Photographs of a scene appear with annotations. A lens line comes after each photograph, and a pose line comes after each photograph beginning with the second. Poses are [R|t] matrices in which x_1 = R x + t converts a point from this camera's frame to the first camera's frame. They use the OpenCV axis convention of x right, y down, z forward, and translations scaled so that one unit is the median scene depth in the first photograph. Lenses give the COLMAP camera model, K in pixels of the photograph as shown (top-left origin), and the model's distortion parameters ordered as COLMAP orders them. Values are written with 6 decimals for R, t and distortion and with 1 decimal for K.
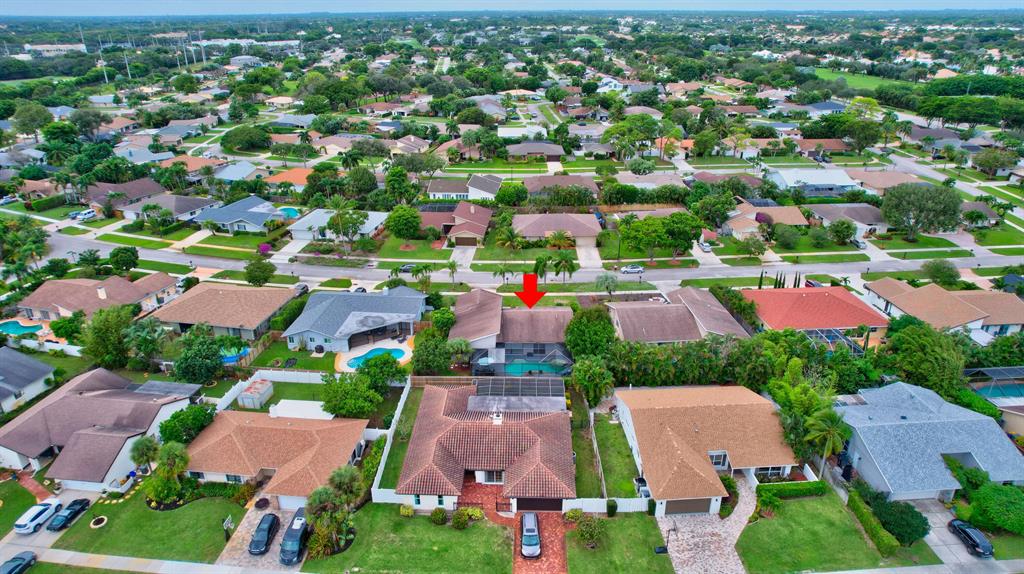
lens RADIAL K [[656.4, 0, 513.8], [0, 656.4, 288.1], [0, 0, 1]] dist [-0.056354, 0.050894]
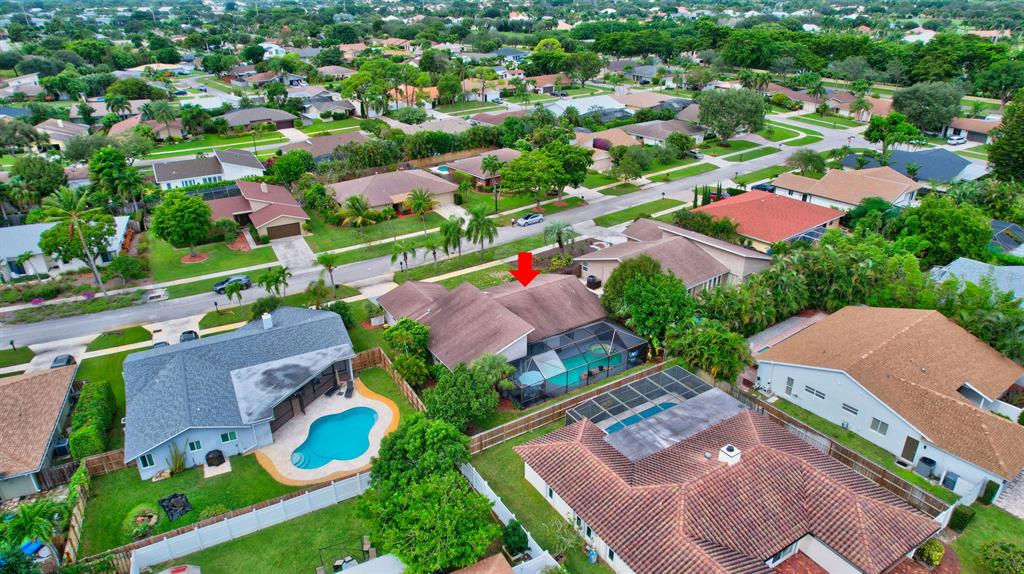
lens RADIAL K [[656.4, 0, 510.5], [0, 656.4, 286.0], [0, 0, 1]] dist [-0.056354, 0.050894]
pose [[0.835808, -0.234165, 0.496579, -0.225083], [0.225163, 0.971117, 0.078957, -0.016855], [-0.500725, 0.045818, 0.864393, 0.307173]]
